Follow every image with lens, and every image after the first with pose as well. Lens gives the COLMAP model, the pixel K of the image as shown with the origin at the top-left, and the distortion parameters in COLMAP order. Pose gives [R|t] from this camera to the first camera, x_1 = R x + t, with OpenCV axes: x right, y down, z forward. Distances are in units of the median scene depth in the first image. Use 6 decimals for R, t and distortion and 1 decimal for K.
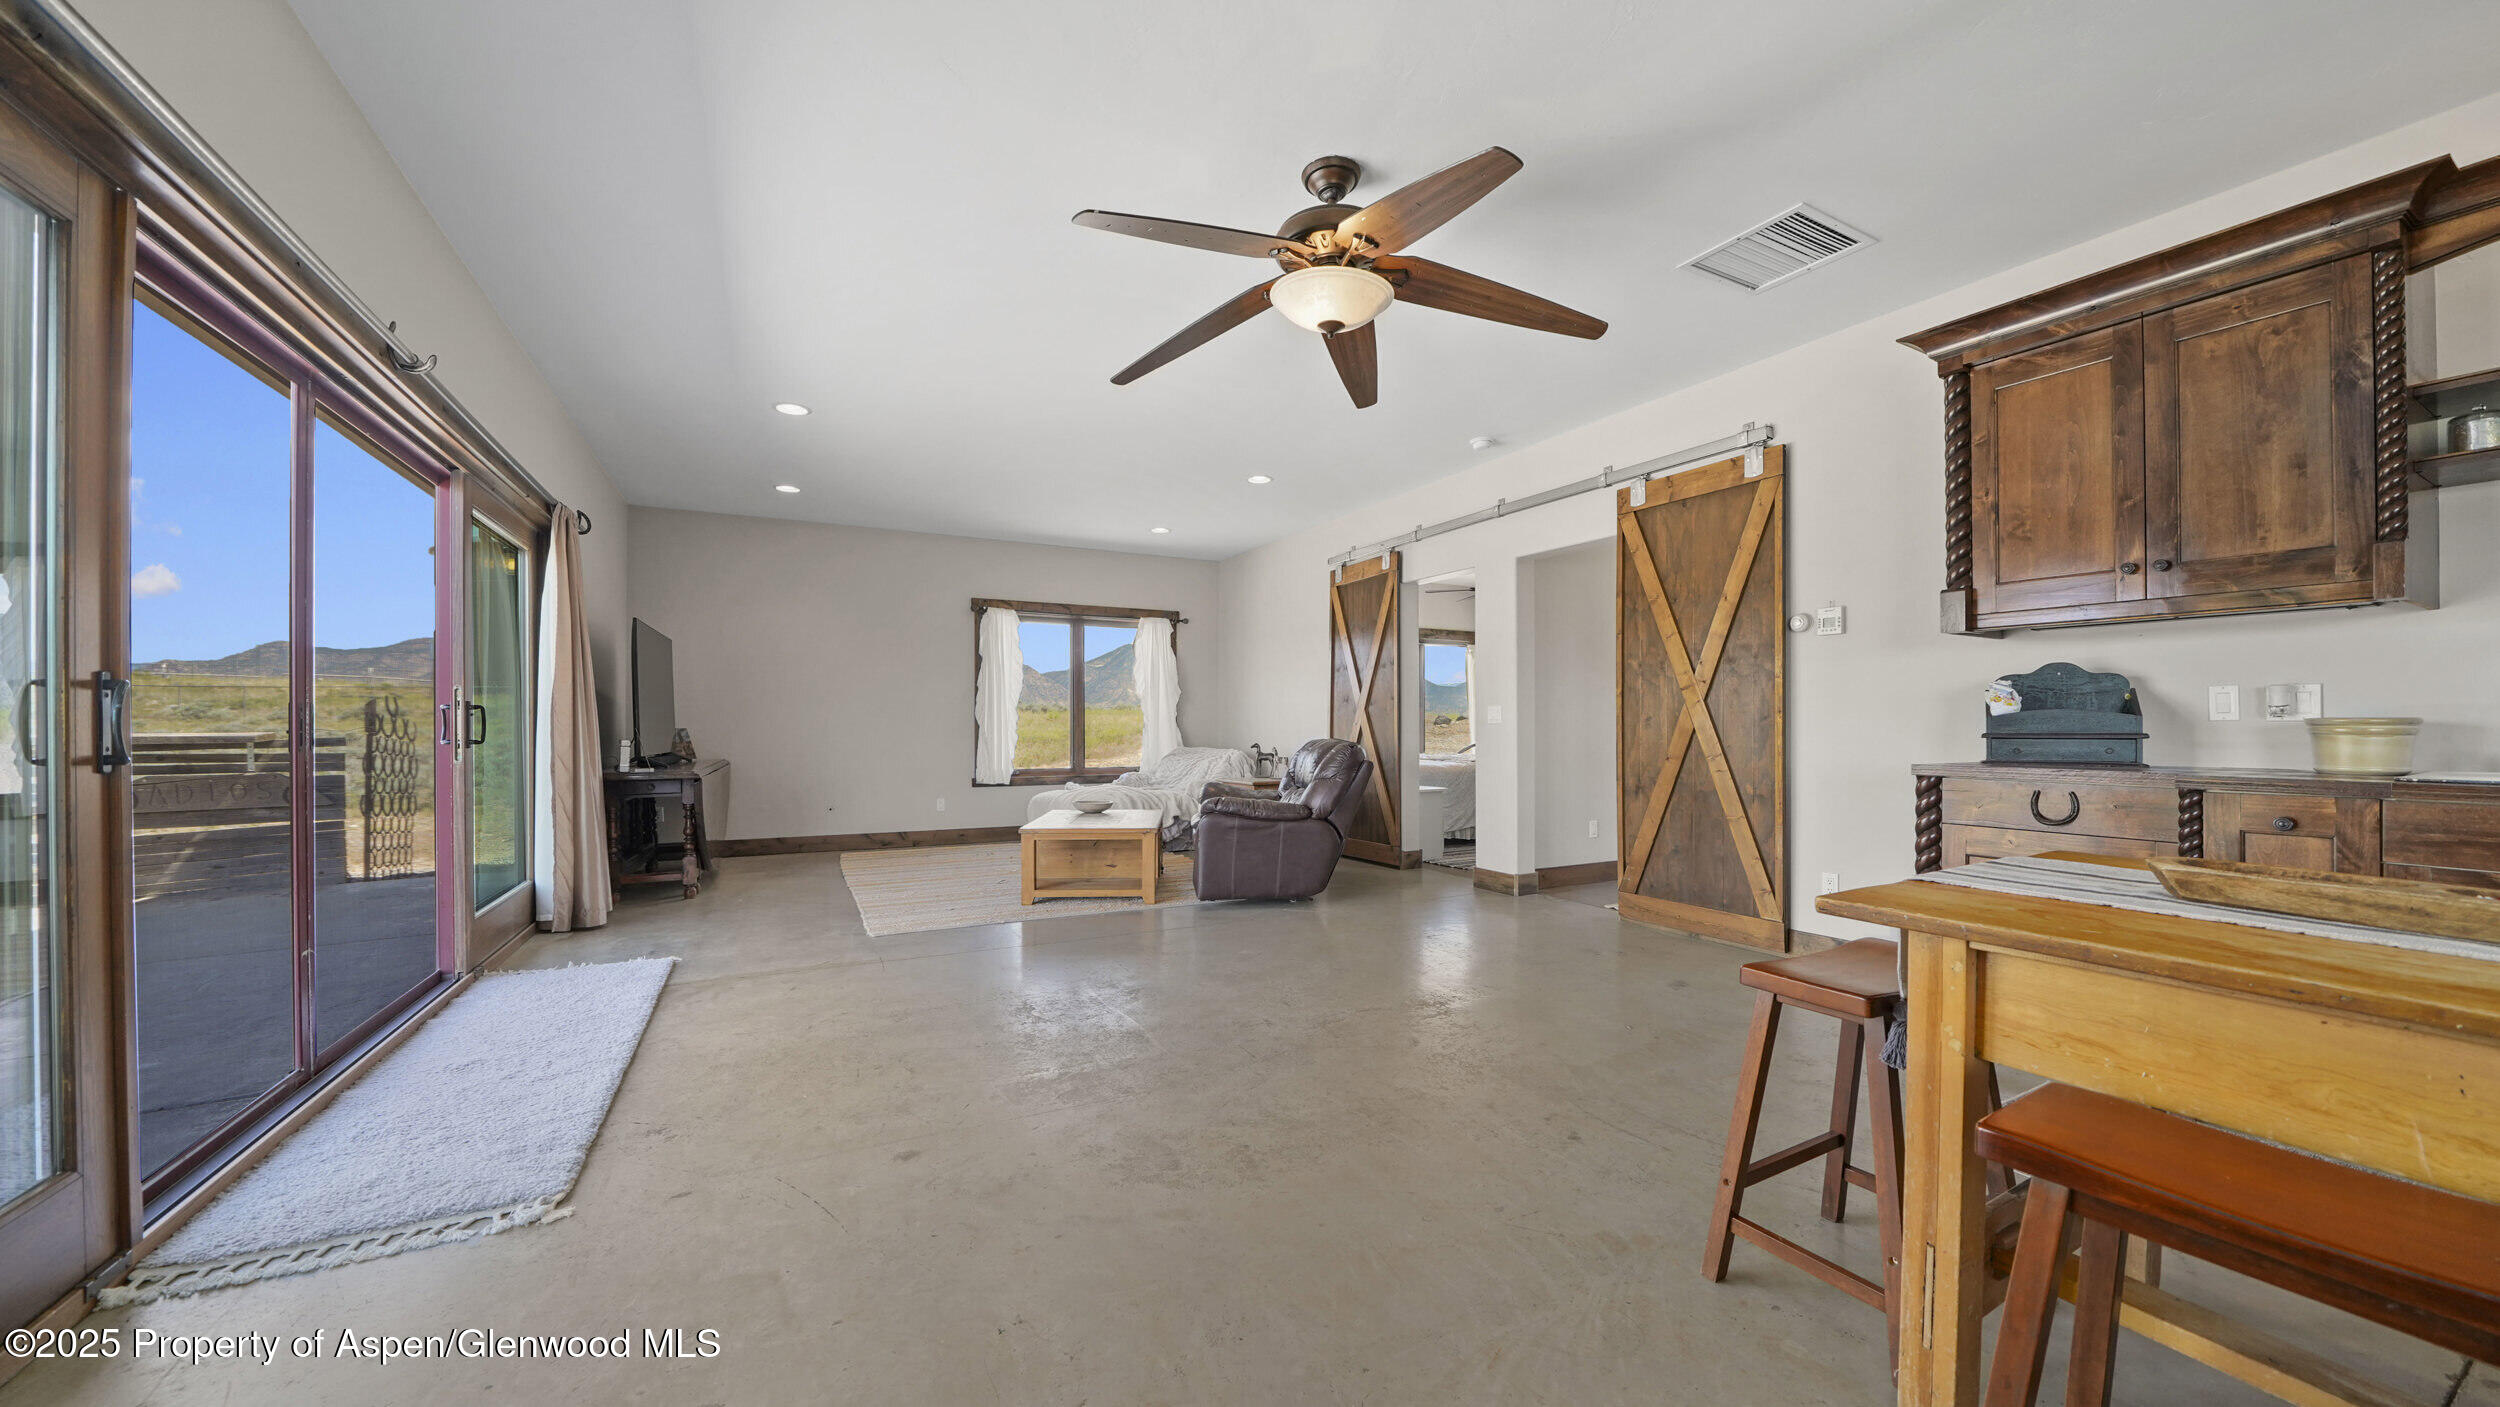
lens RADIAL K [[904.7, 0, 1255.6], [0, 904.7, 721.9], [0, 0, 1]] dist [-0.000203, -0.000027]
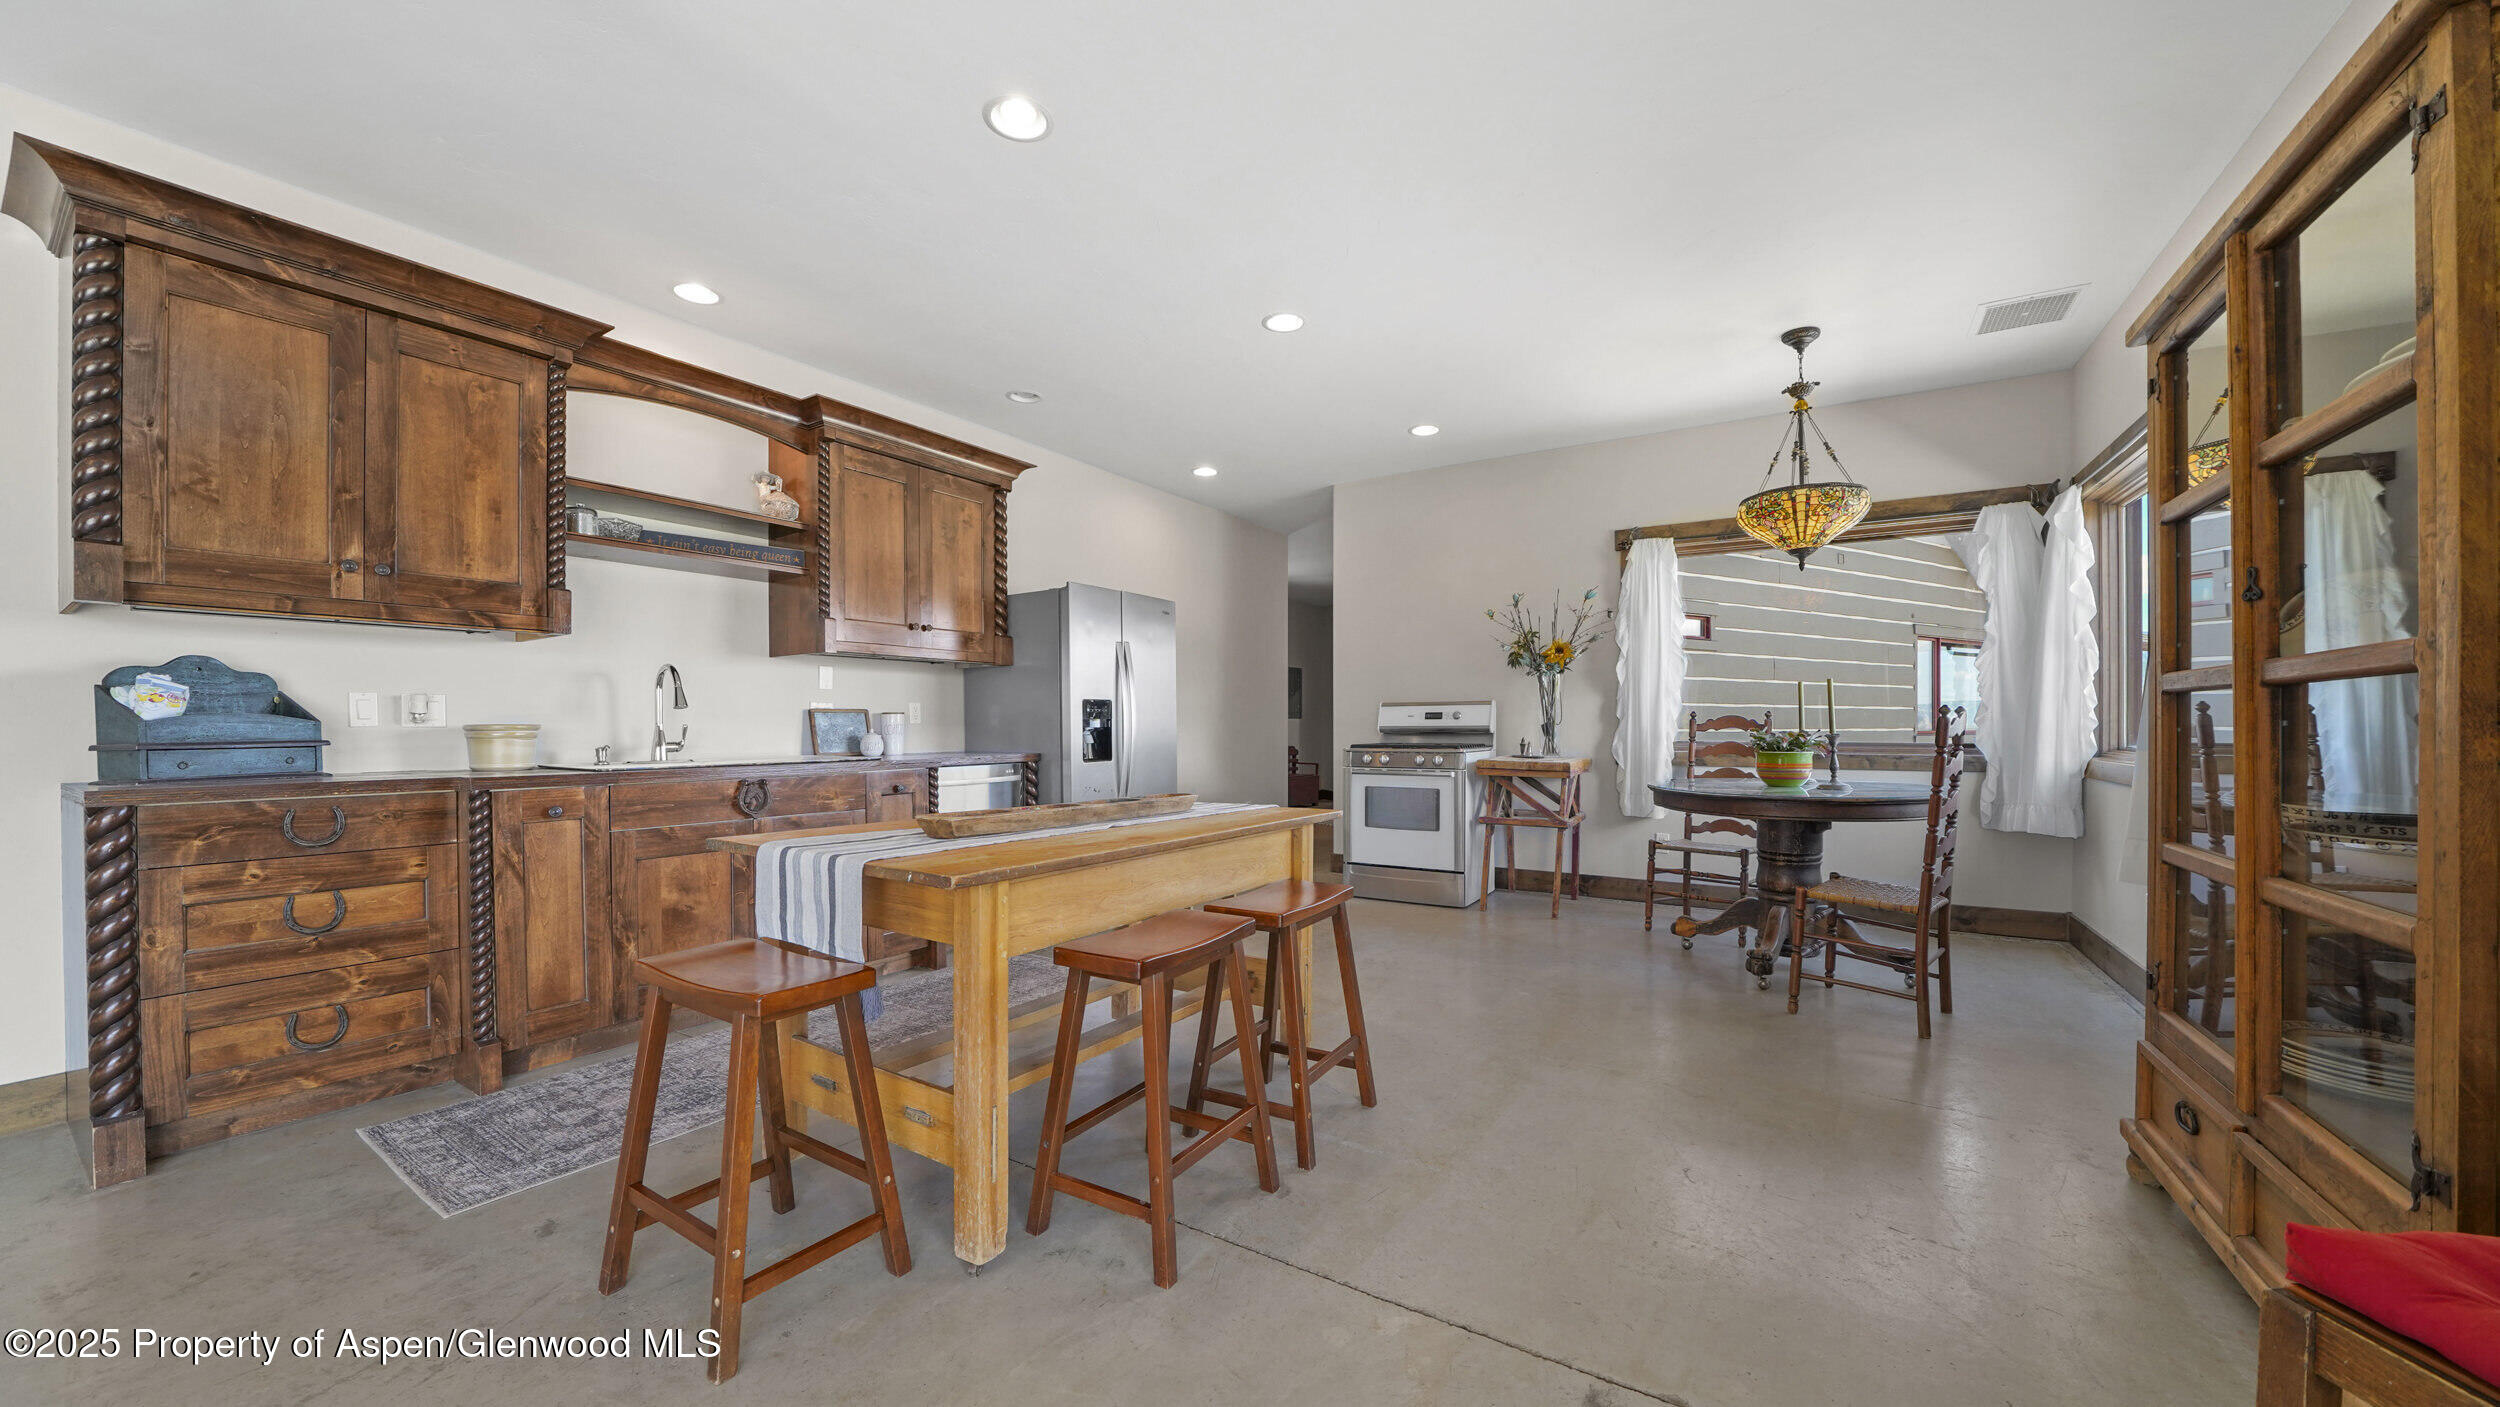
lens RADIAL K [[904.7, 0, 1255.6], [0, 904.7, 721.9], [0, 0, 1]] dist [-0.000203, -0.000027]
pose [[-0.473521, 0.003874, 0.880774, -0.338858], [0.001057, 0.999992, -0.003830, -0.002414], [-0.880782, -0.000883, -0.473521, 0.664036]]
